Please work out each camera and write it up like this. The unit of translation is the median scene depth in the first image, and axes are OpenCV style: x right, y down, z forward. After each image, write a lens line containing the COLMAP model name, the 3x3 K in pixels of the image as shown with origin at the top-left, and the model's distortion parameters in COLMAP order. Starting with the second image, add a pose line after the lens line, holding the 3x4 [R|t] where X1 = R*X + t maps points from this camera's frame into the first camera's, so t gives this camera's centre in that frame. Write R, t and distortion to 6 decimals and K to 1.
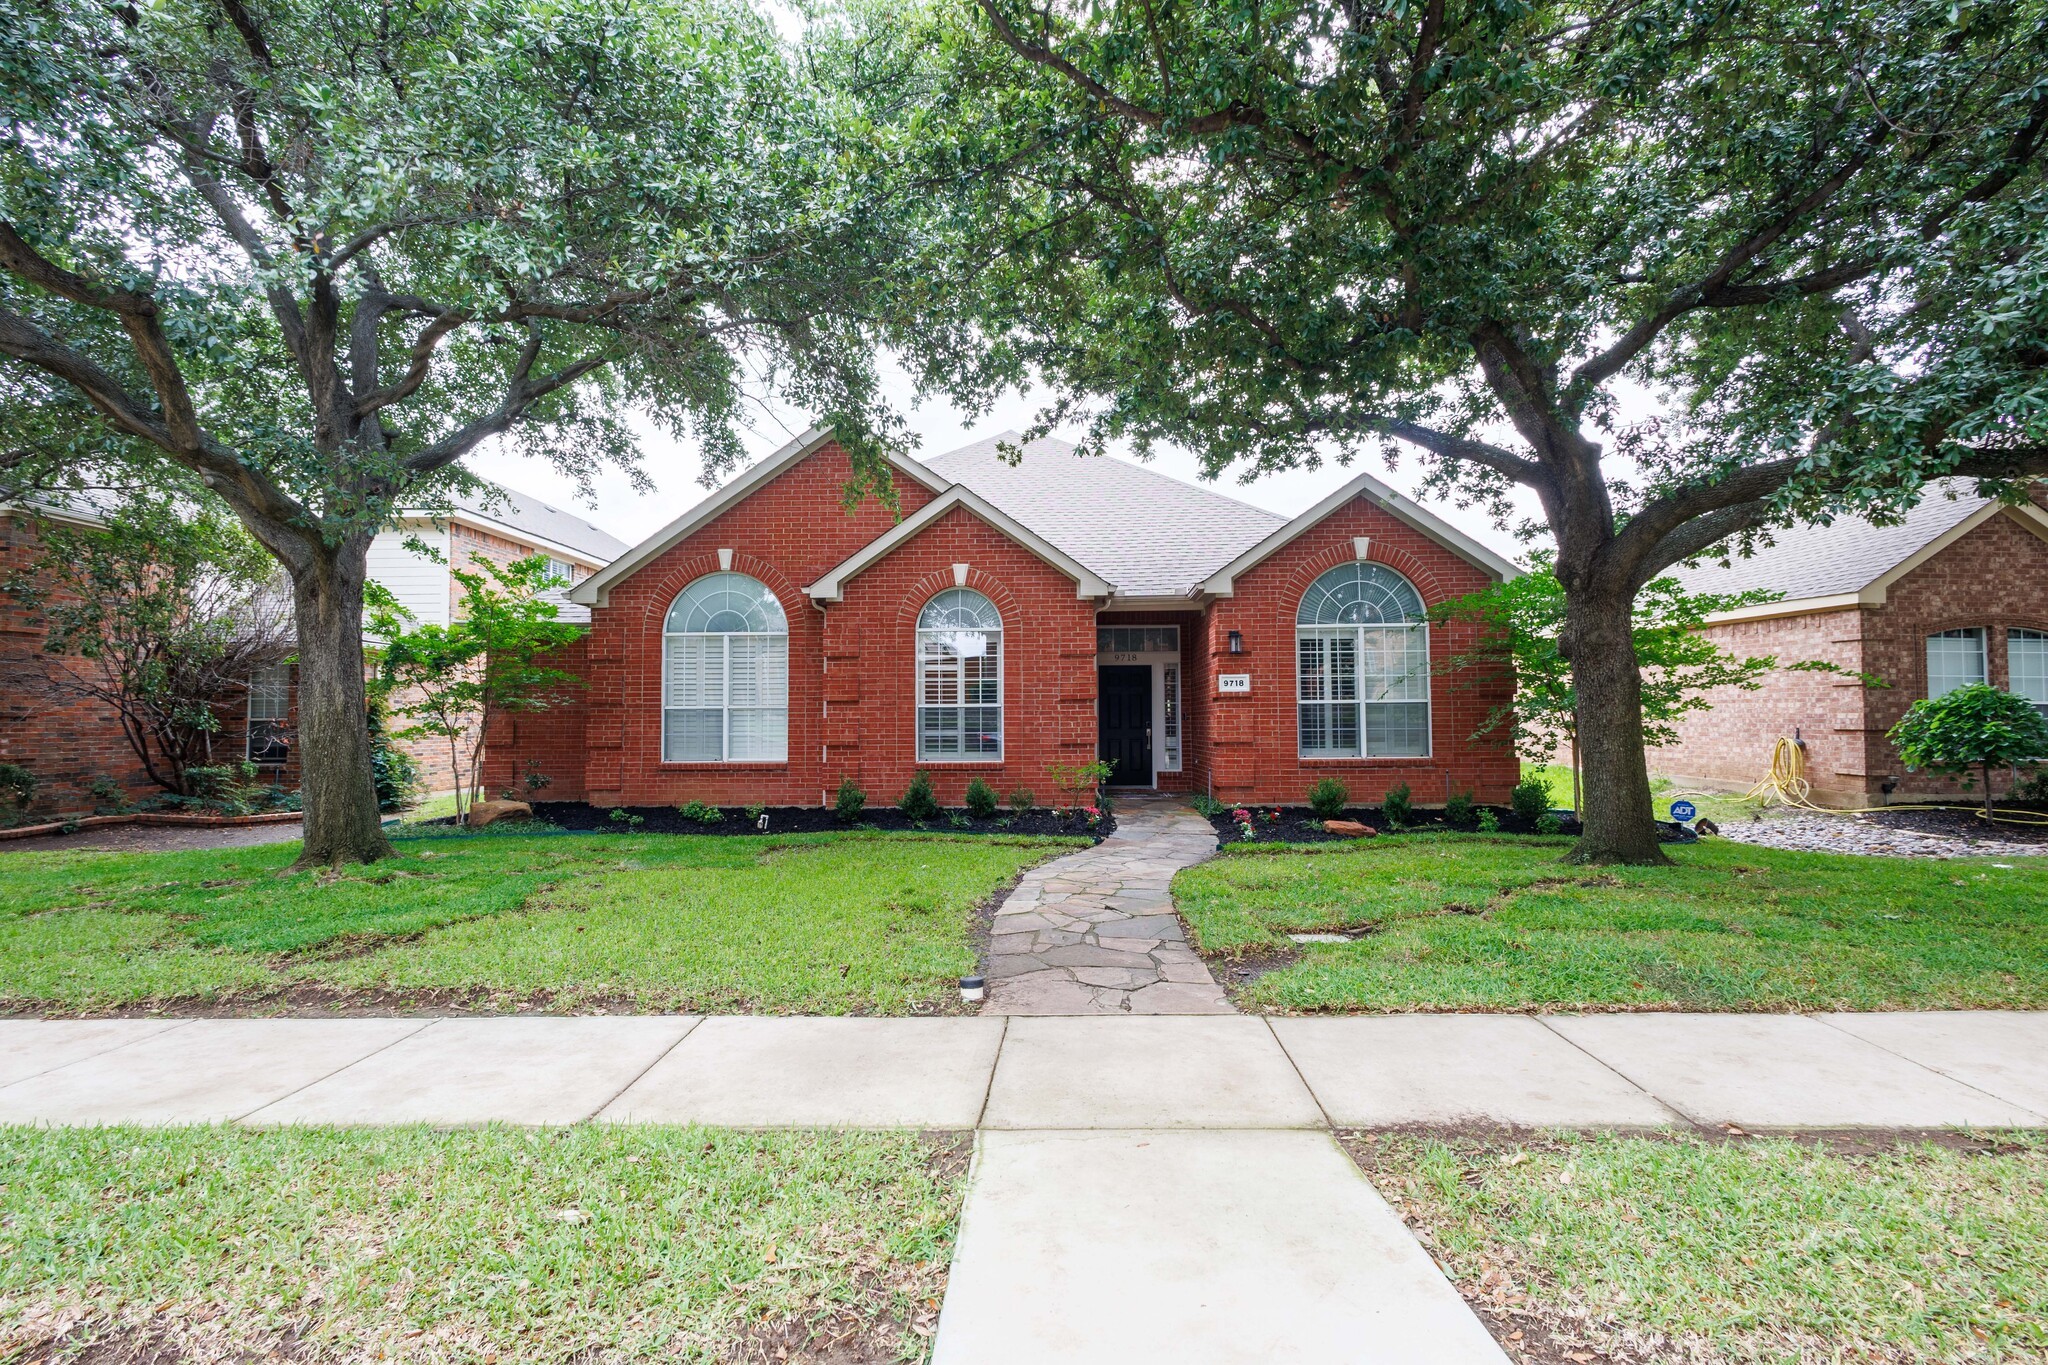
lens RADIAL K [[945.6, 0, 1024.8], [0, 945.6, 679.2], [0, 0, 1]] dist [0.002924, -0.001523]
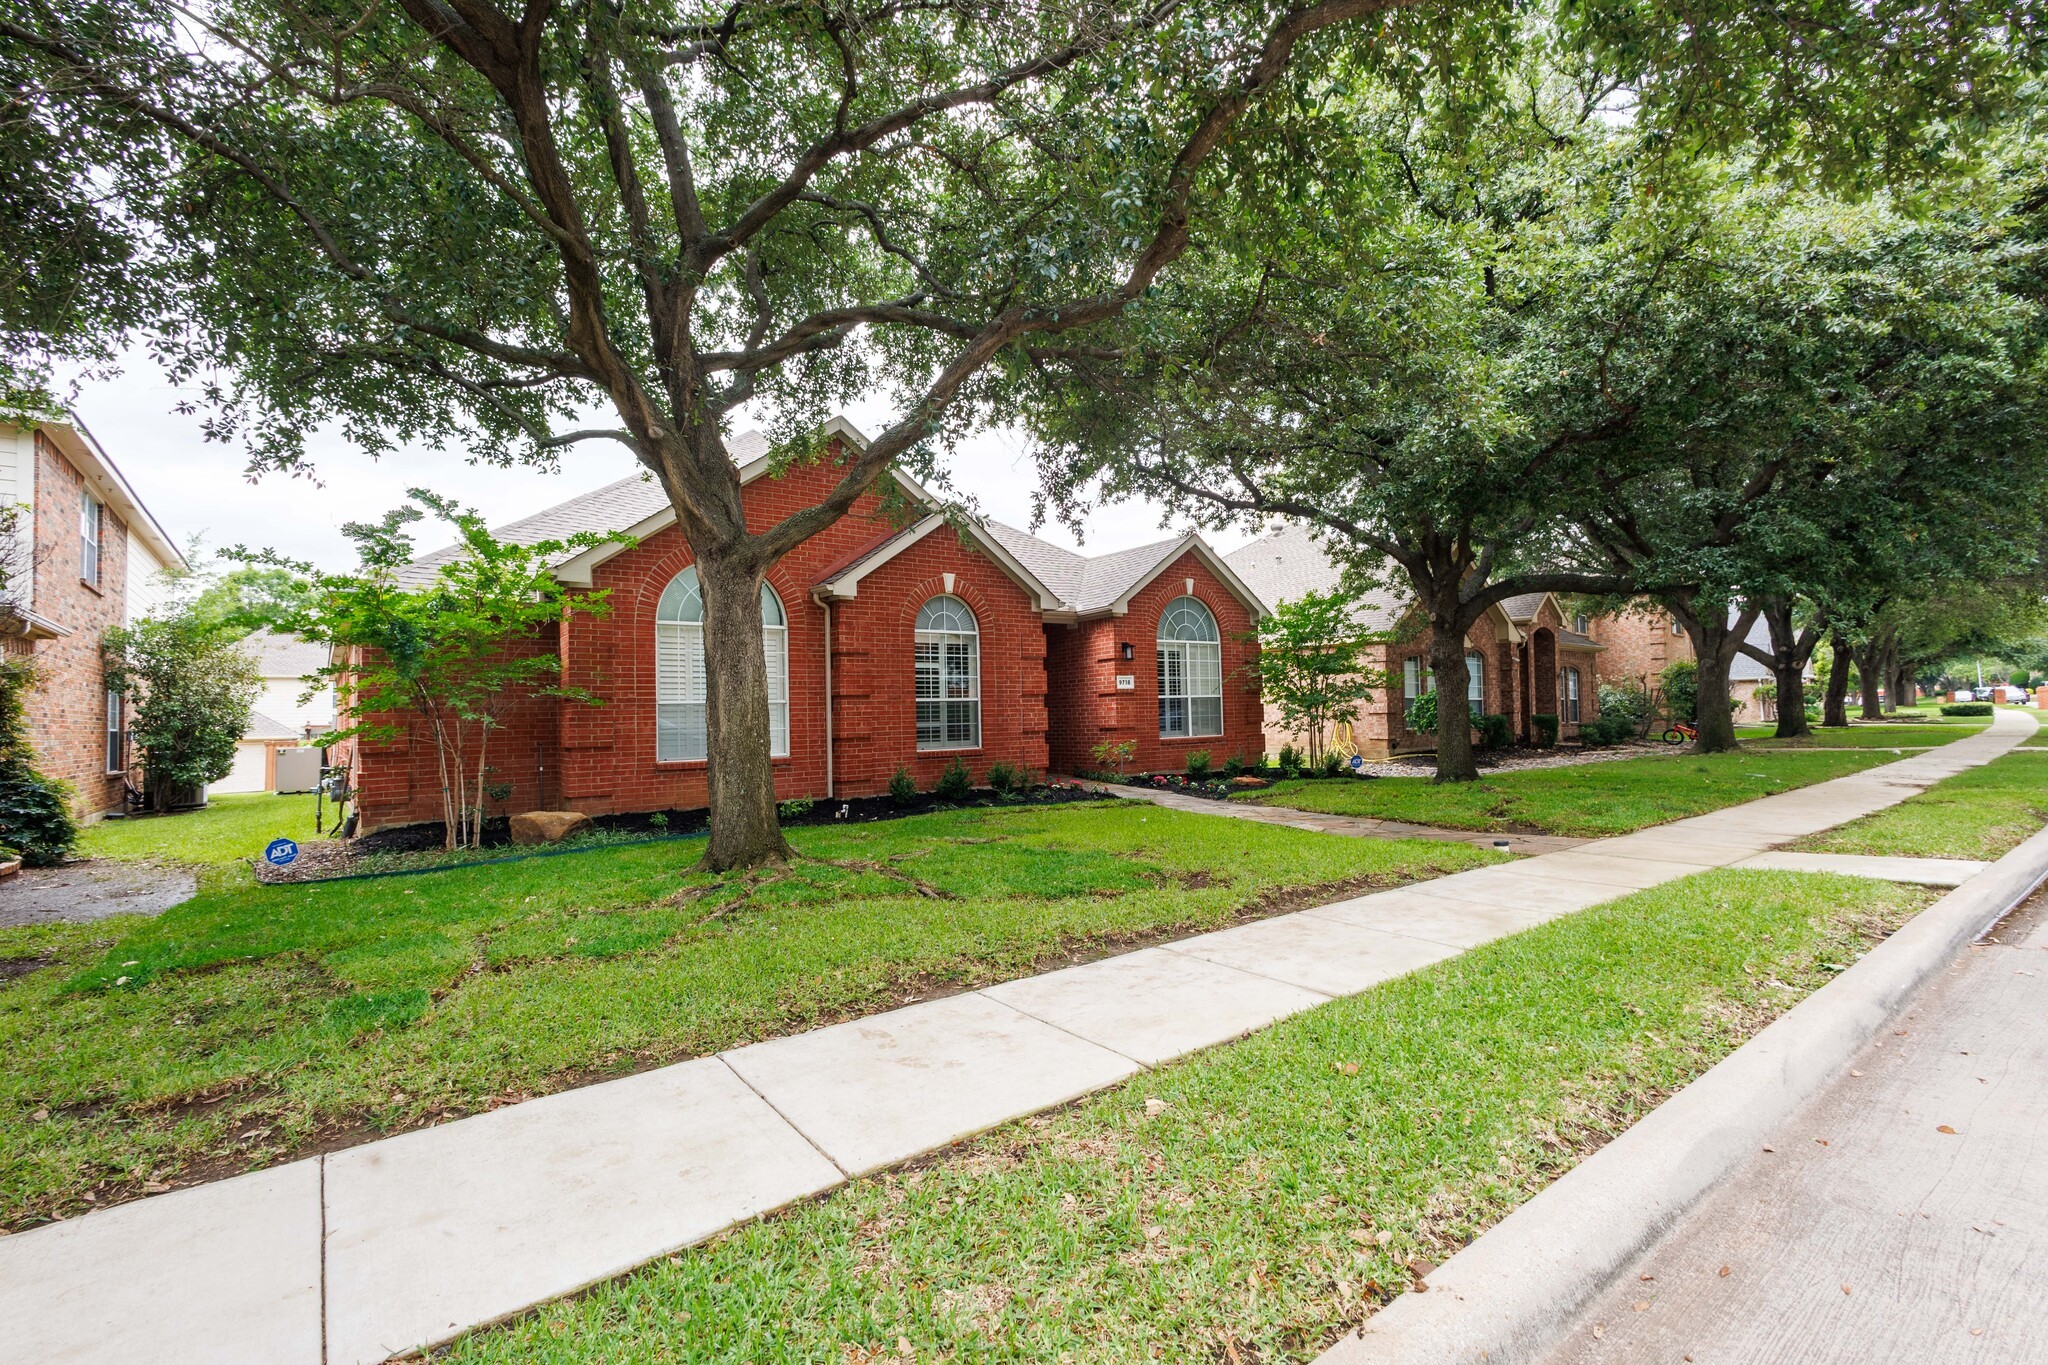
lens RADIAL K [[945.6, 0, 1025.7], [0, 945.6, 691.7], [0, 0, 1]] dist [0.002924, -0.001523]
pose [[0.773183, 0.004809, 0.634164, -0.709018], [-0.011397, 0.999915, 0.006313, 0.010365], [-0.634080, -0.012109, 0.773172, 0.076185]]
